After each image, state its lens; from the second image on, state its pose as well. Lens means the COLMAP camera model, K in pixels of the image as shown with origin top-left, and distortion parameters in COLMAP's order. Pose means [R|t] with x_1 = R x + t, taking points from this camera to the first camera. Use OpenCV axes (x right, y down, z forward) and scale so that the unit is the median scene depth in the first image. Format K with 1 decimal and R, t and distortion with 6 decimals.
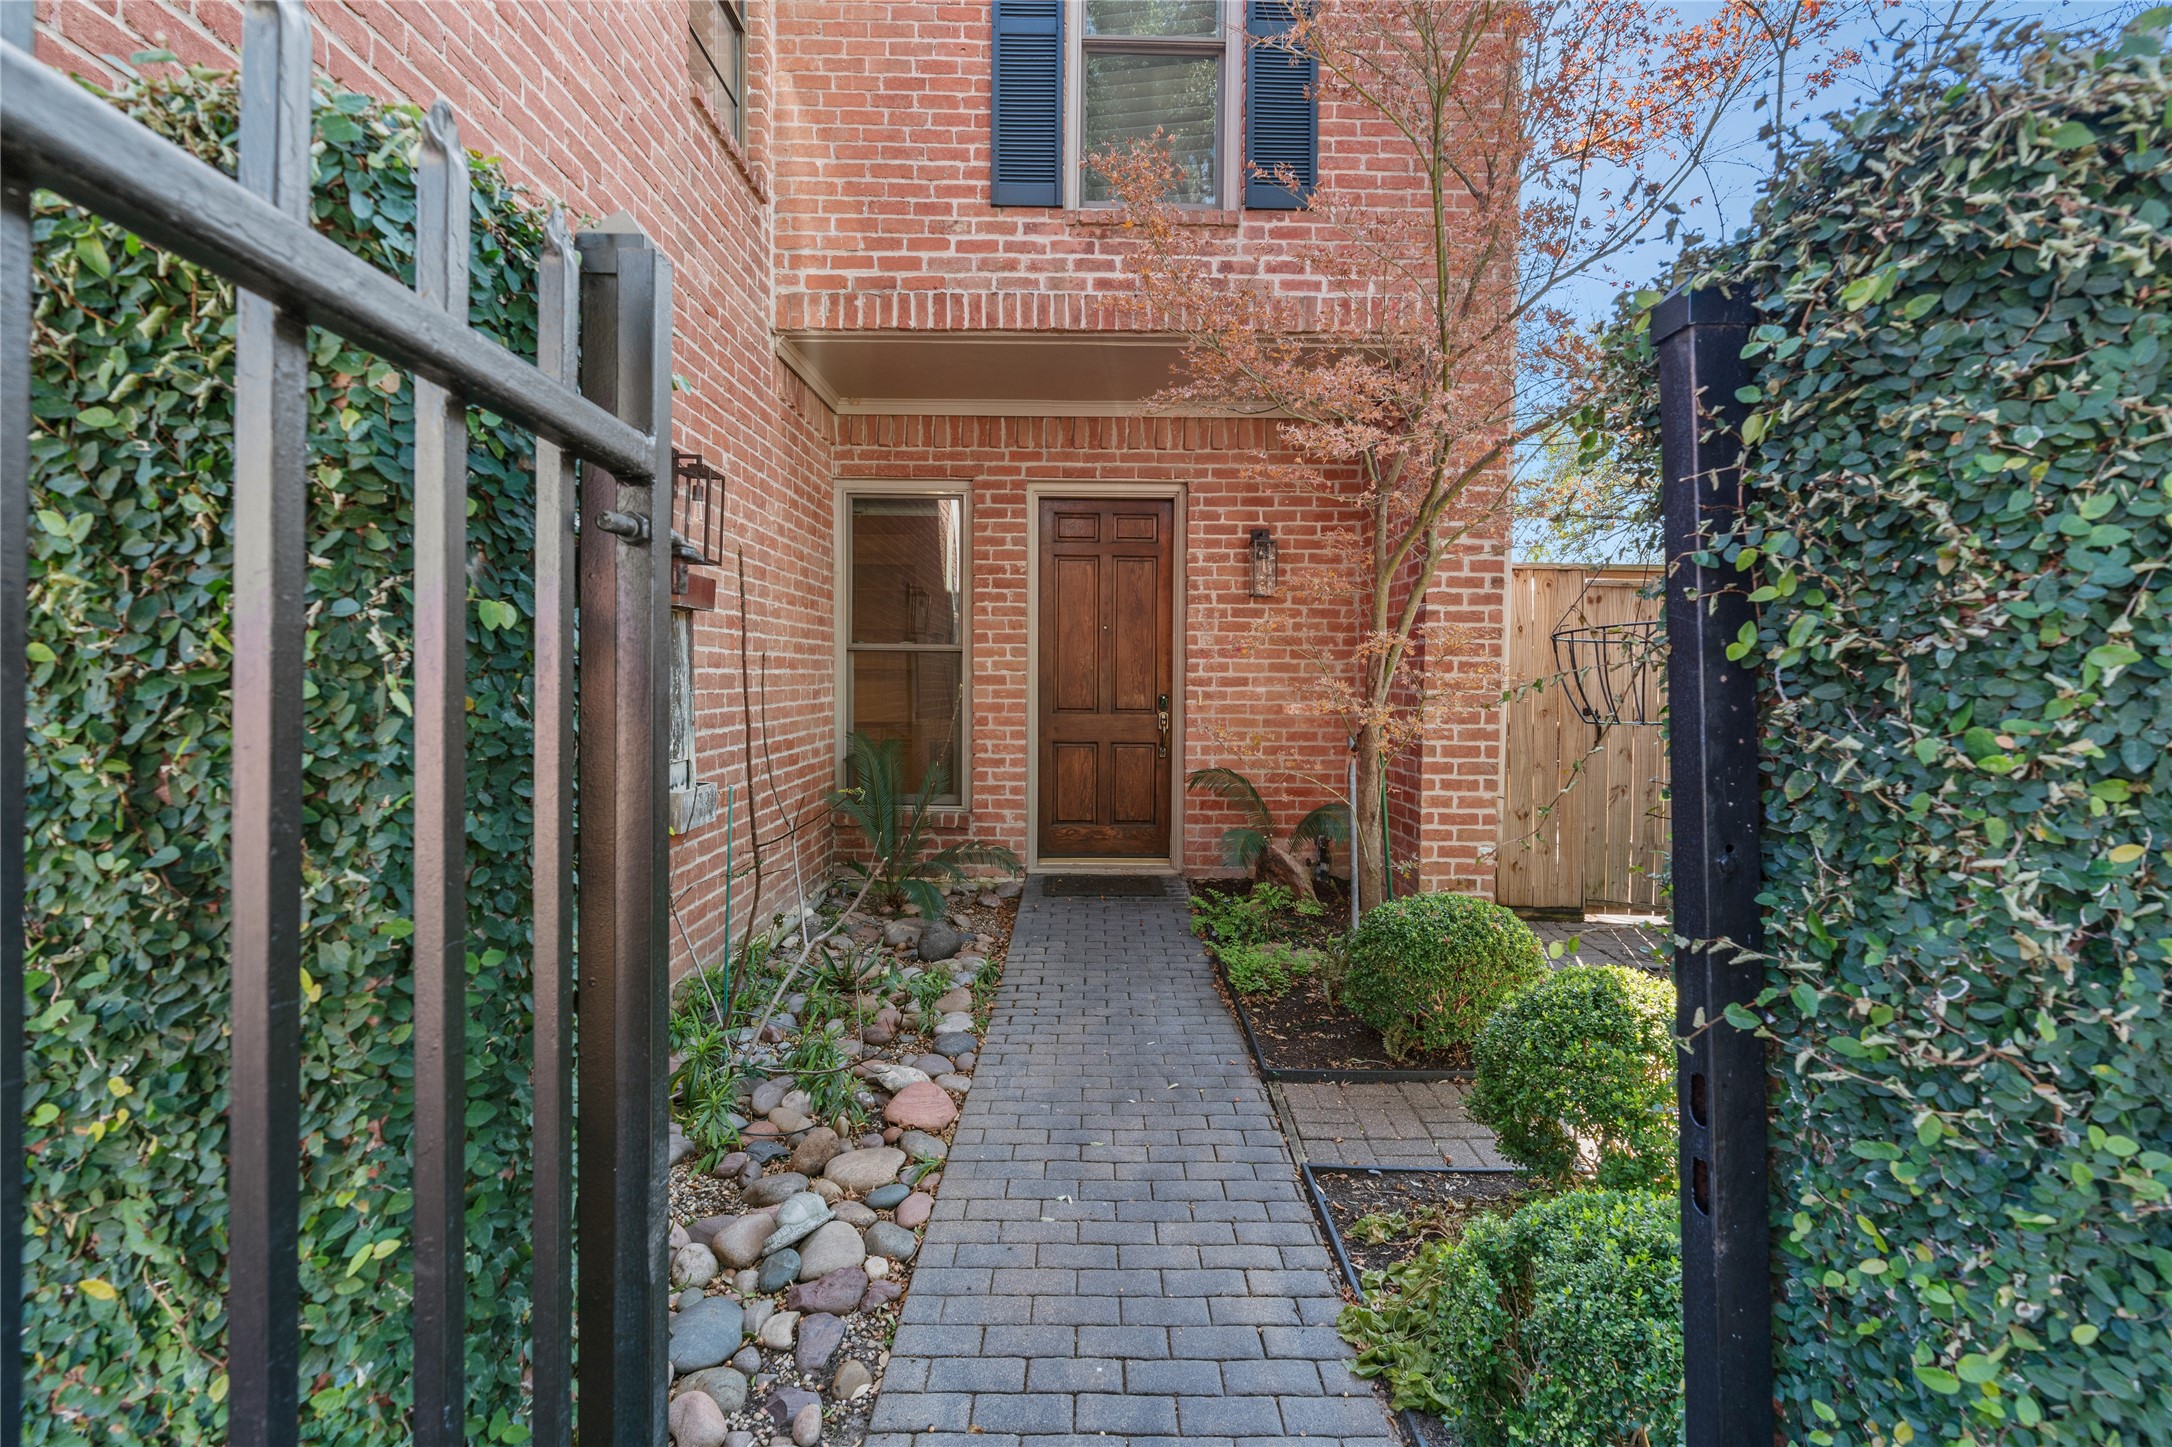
lens RADIAL K [[977.4, 0, 1091.0], [0, 977.4, 720.6], [0, 0, 1]] dist [-0.000349, -0.000212]
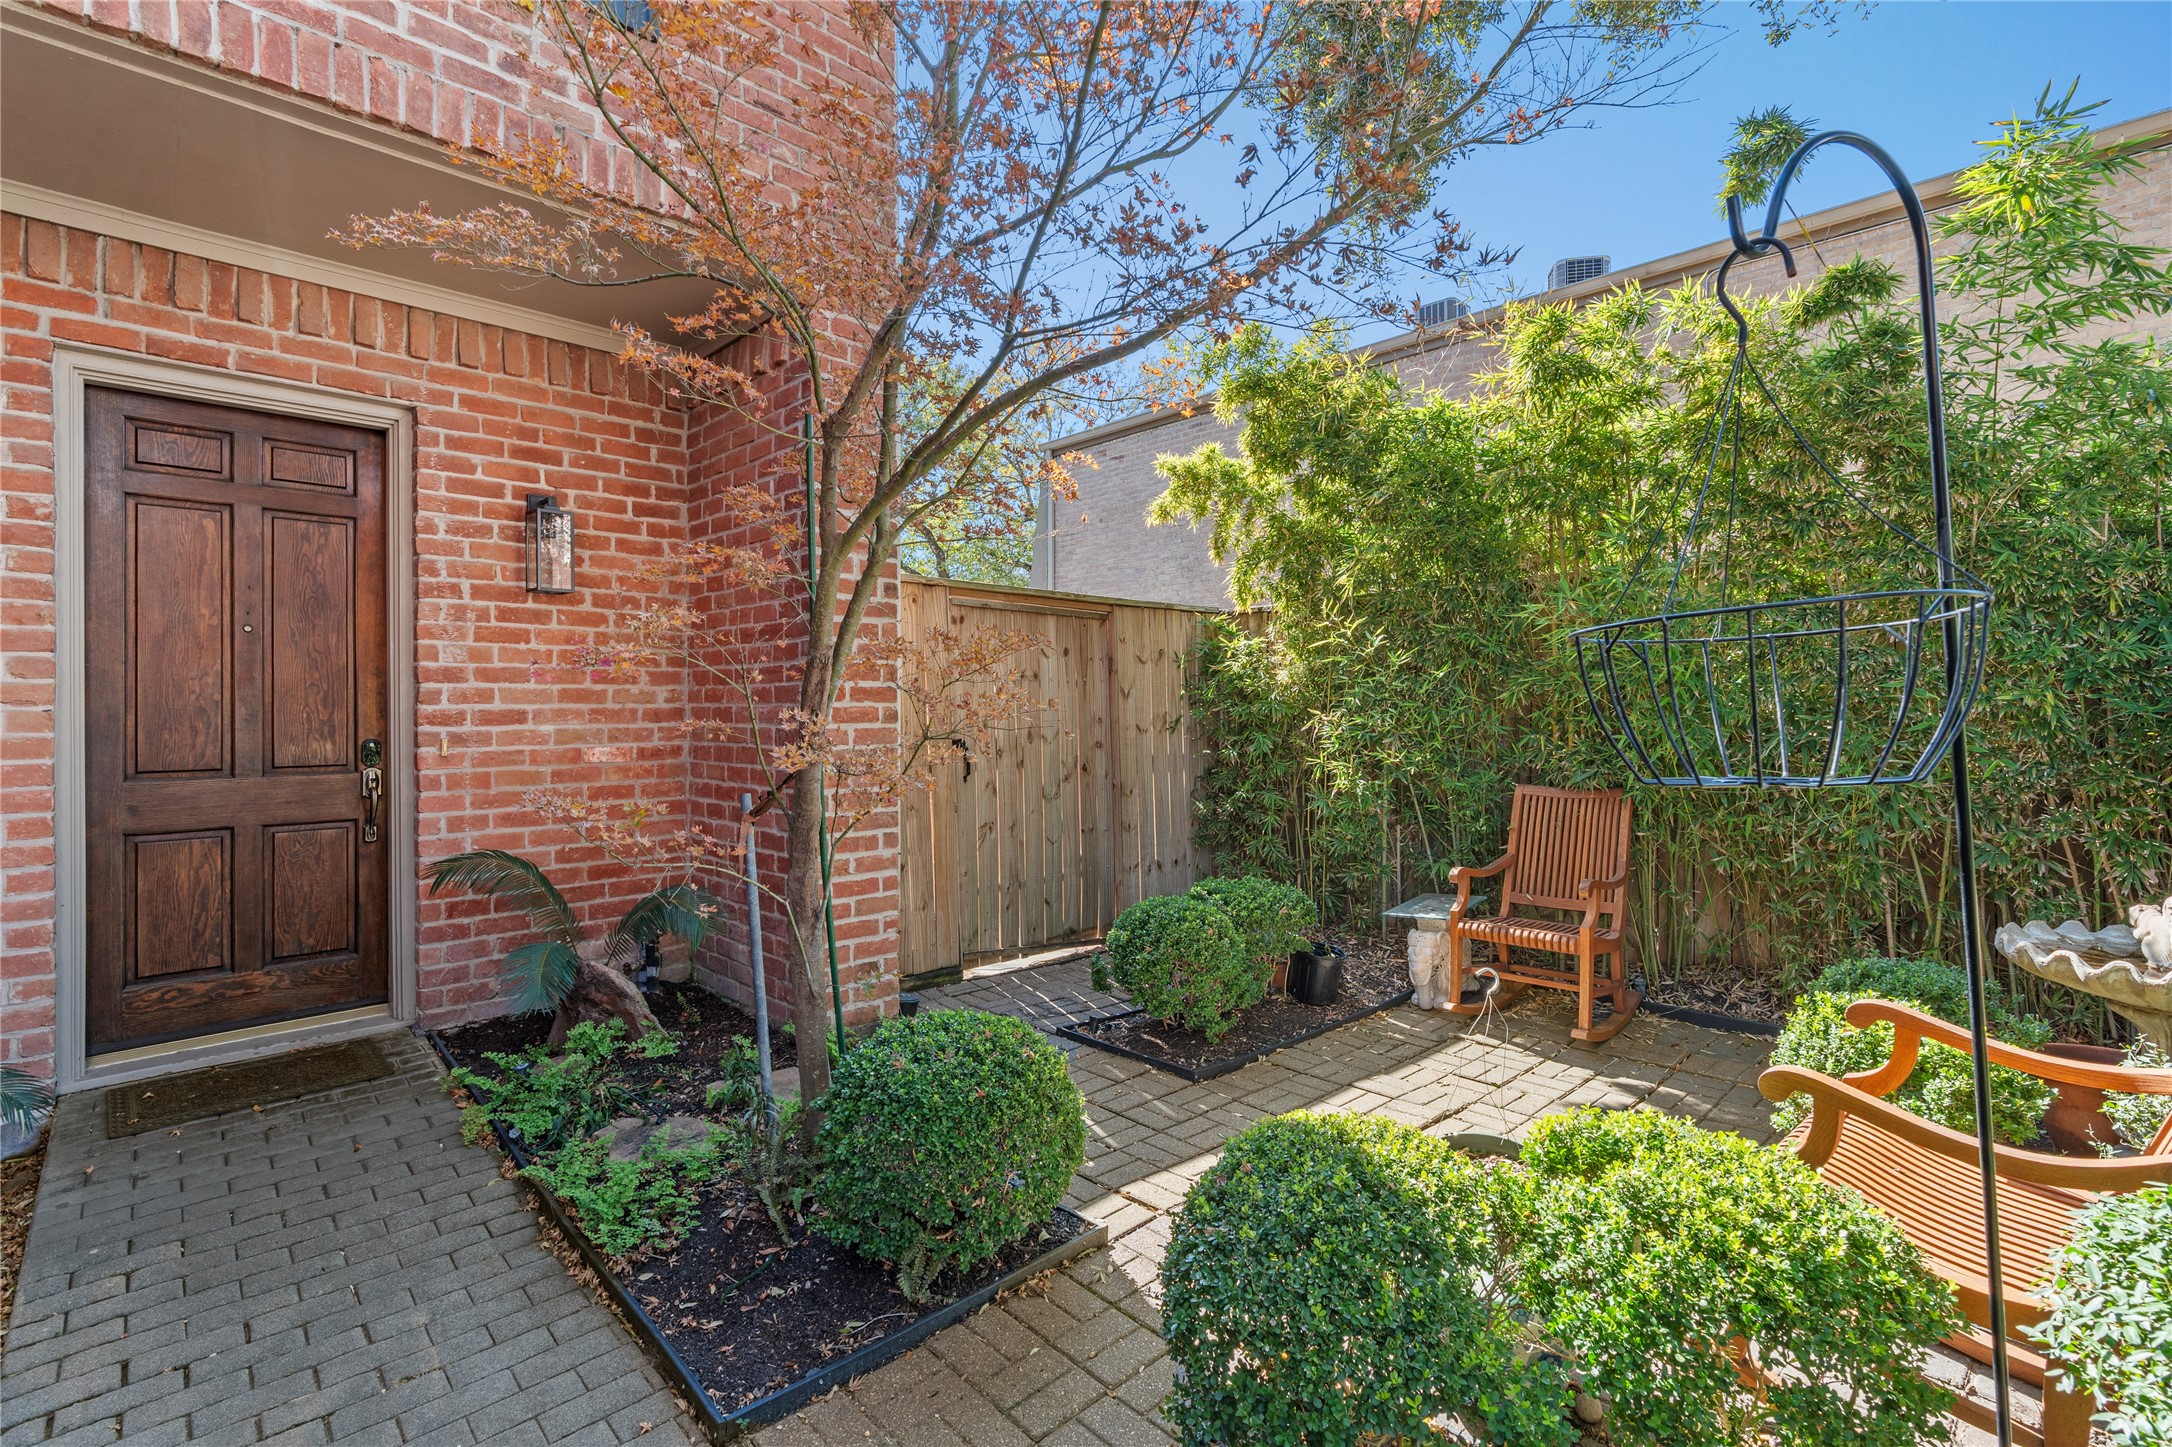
lens RADIAL K [[977.4, 0, 1071.4], [0, 977.4, 703.3], [0, 0, 1]] dist [-0.000349, -0.000212]
pose [[0.727148, -0.008687, 0.686426, -0.029635], [0.041472, 0.998649, -0.031294, -0.012520], [-0.685227, 0.051223, 0.726526, 0.251134]]
